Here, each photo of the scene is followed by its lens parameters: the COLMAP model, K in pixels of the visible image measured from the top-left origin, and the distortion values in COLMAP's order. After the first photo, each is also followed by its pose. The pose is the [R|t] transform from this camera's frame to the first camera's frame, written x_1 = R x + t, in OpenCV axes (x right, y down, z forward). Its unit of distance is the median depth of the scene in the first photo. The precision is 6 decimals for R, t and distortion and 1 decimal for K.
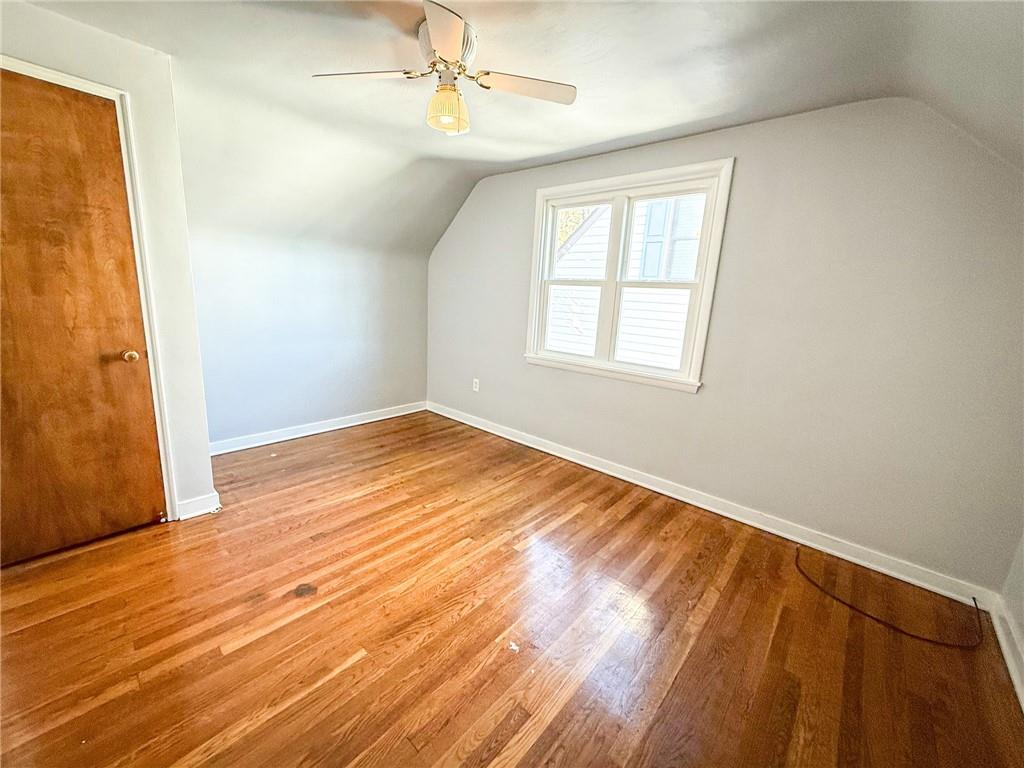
lens RADIAL K [[406.8, 0, 519.0], [0, 406.8, 381.7], [0, 0, 1]] dist [-0.003496, 0.000351]
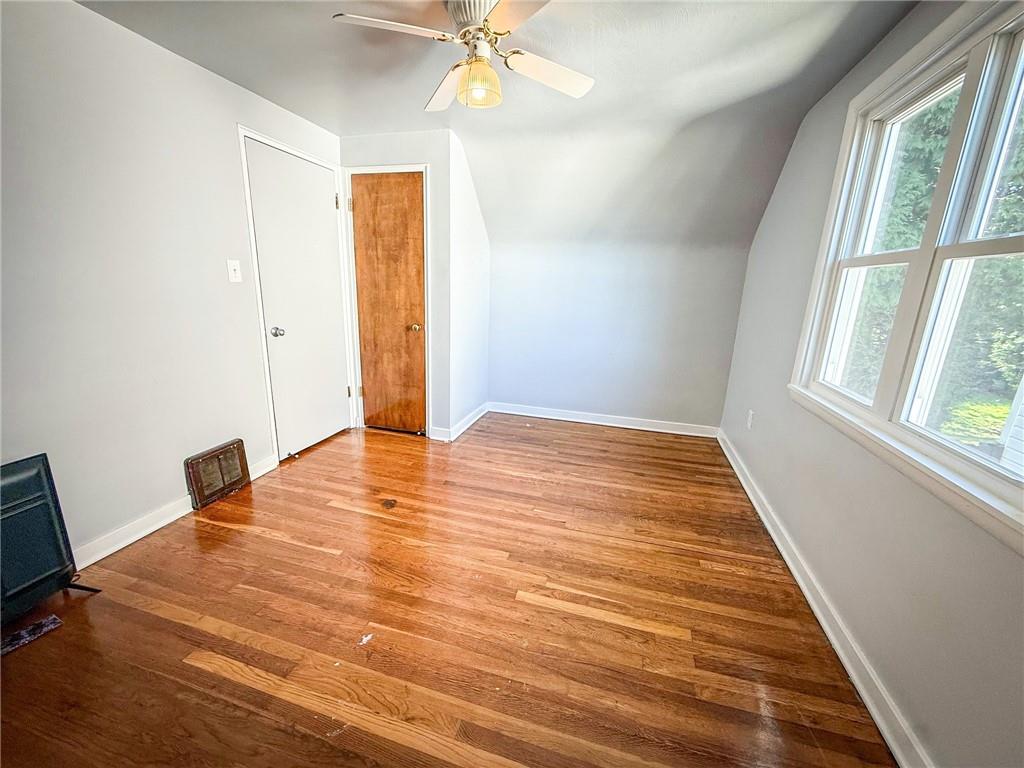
lens RADIAL K [[406.8, 0, 507.6], [0, 406.8, 386.2], [0, 0, 1]] dist [-0.003496, 0.000351]
pose [[0.419237, 0.185210, -0.888784, 0.525553], [-0.200902, 0.973626, 0.108125, -0.063689], [0.885369, 0.133228, 0.445389, 0.472394]]
